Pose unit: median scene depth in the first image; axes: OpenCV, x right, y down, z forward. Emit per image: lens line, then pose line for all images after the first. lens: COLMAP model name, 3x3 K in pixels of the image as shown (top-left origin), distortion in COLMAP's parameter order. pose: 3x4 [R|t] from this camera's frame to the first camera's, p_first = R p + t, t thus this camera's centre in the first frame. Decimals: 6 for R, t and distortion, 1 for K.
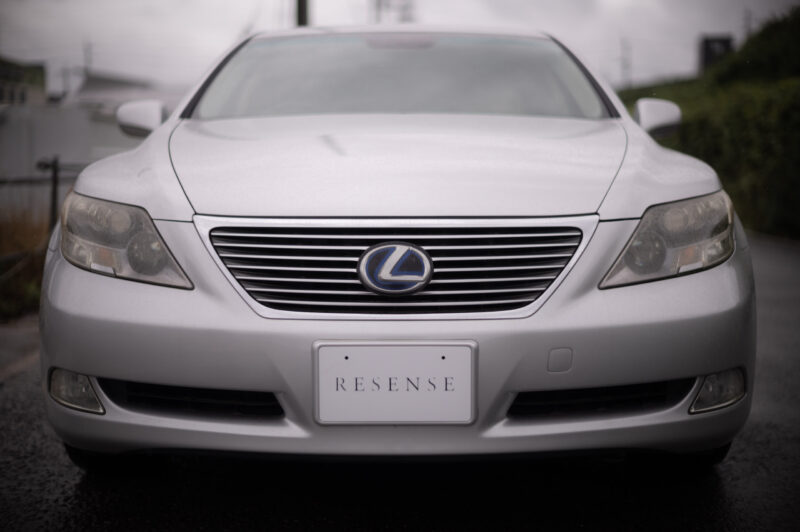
lens RADIAL K [[1190.8, 0, 404.6], [0, 1190.8, 271.1], [0, 0, 1]] dist [-0.074376, 0.000000]
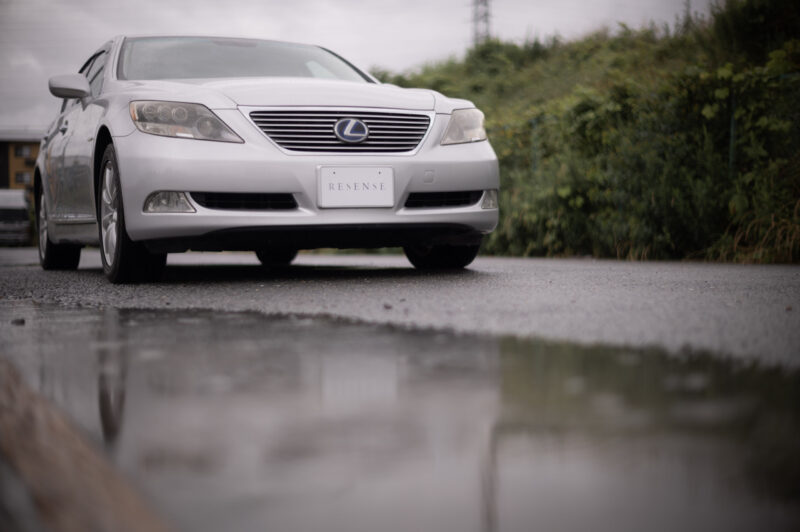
lens RADIAL K [[1190.8, 0, 424.0], [0, 1190.8, 267.8], [0, 0, 1]] dist [-0.074376, 0.000000]
pose [[0.912530, -0.028428, 0.408021, -0.709443], [0.053892, 0.997241, -0.051047, 0.332283], [-0.405444, 0.068571, 0.911544, -0.838641]]
